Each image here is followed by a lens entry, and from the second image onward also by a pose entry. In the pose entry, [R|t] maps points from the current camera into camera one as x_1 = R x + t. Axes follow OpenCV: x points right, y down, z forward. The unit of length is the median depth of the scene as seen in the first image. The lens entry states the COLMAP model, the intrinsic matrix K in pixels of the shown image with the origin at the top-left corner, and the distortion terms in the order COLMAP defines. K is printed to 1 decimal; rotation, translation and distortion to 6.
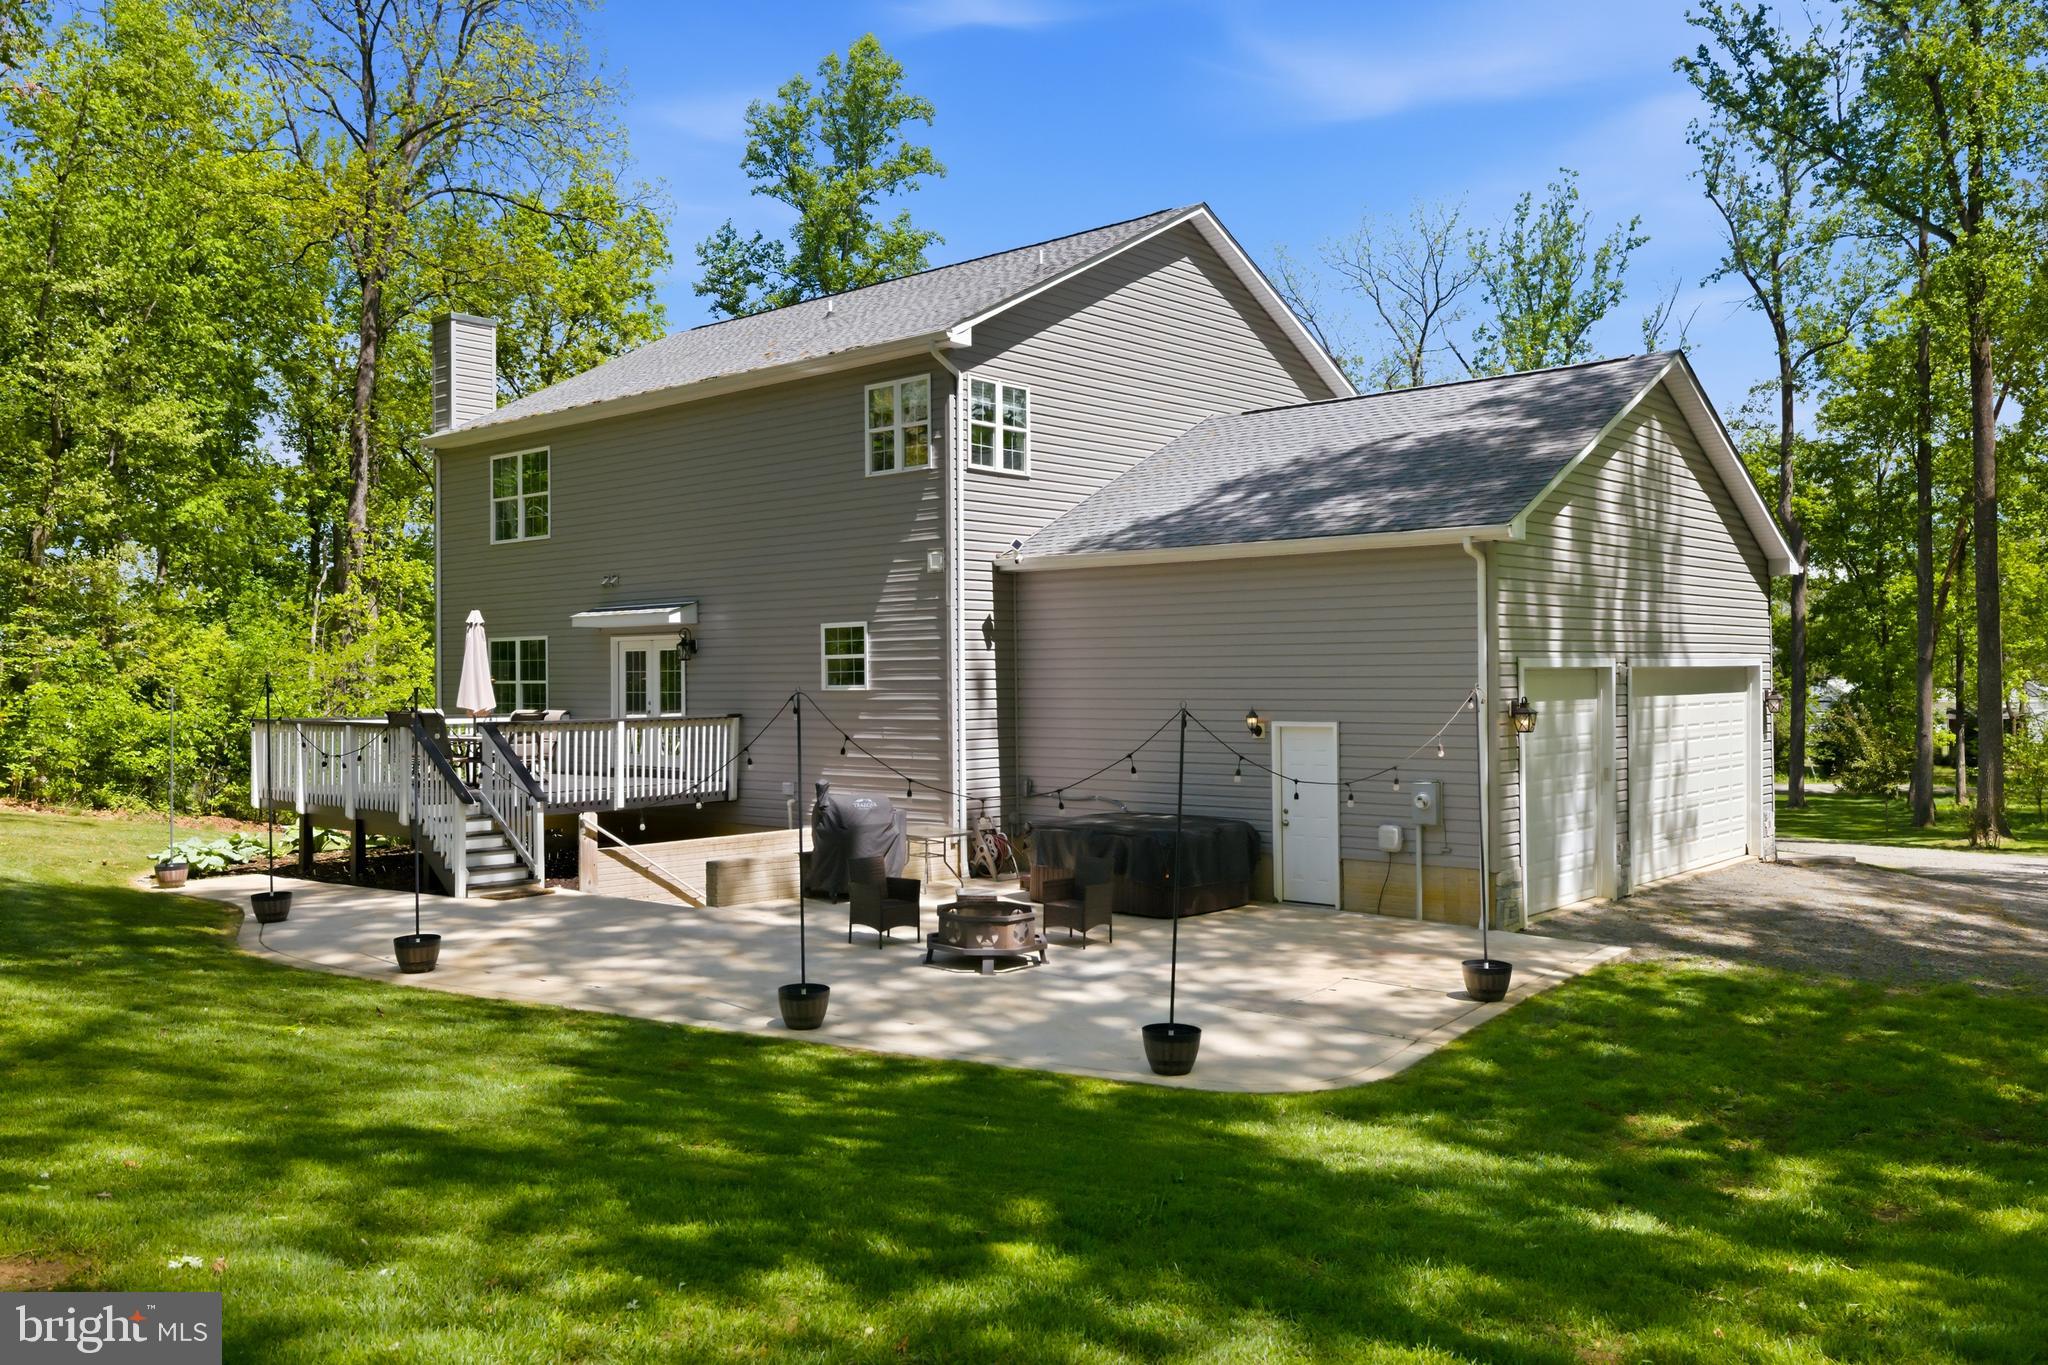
lens RADIAL K [[1628.3, 0, 1036.1], [0, 1628.3, 685.8], [0, 0, 1]] dist [-0.001701, -0.010055]
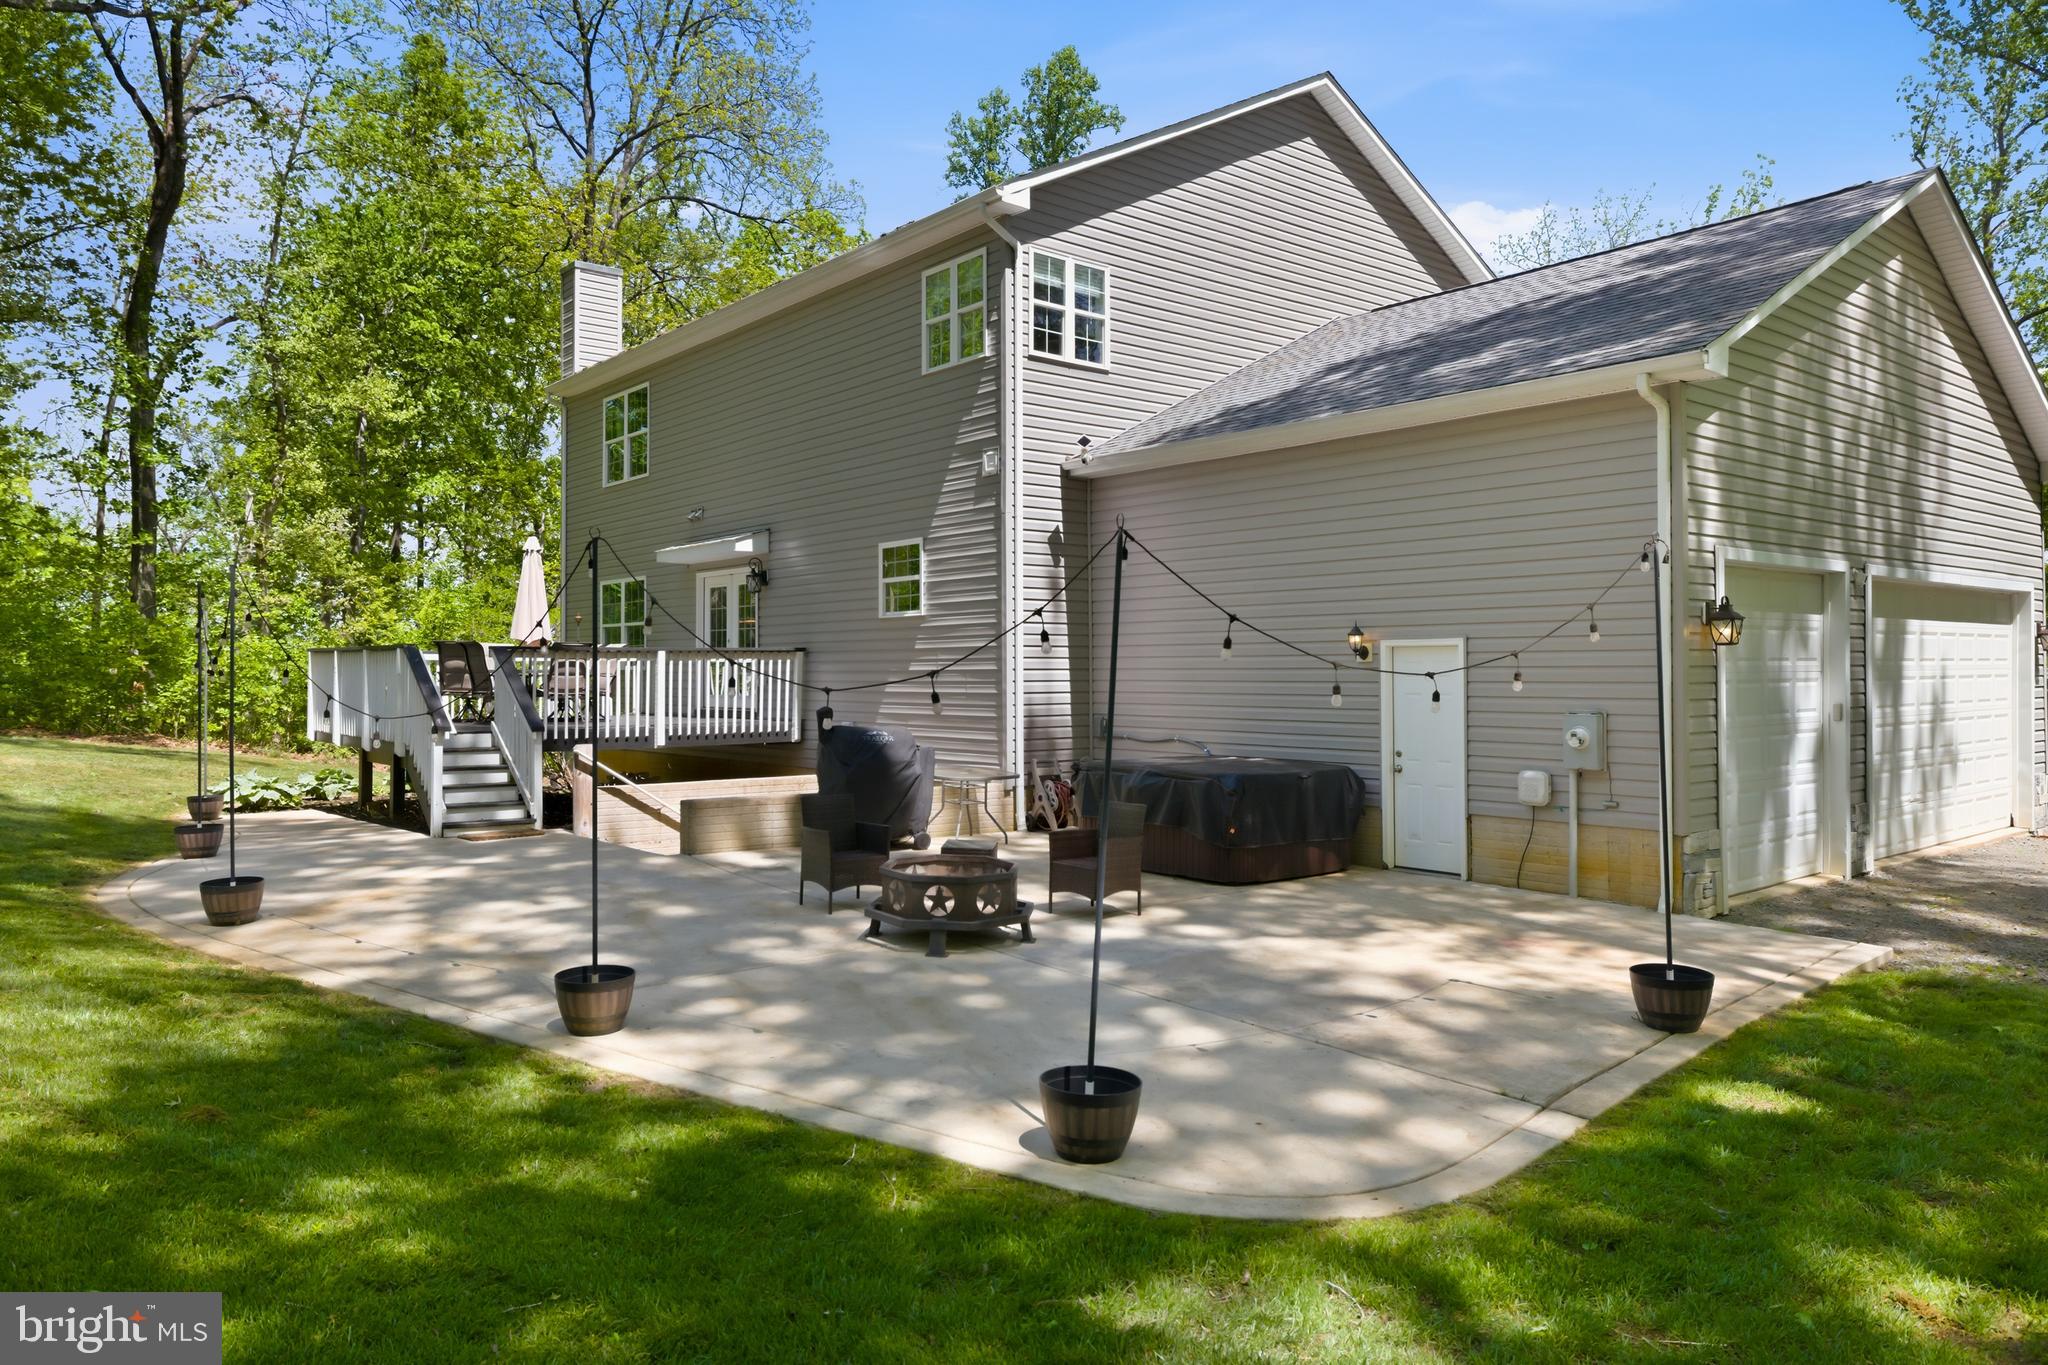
lens RADIAL K [[1390.6, 0, 1009.1], [0, 1390.6, 670.2], [0, 0, 1]] dist [-0.001950, 0.009699]
pose [[0.985168, 0.003916, -0.171547, 0.073546], [-0.004787, 0.999978, -0.004663, 0.036194], [0.171524, 0.005415, 0.985165, 0.268278]]
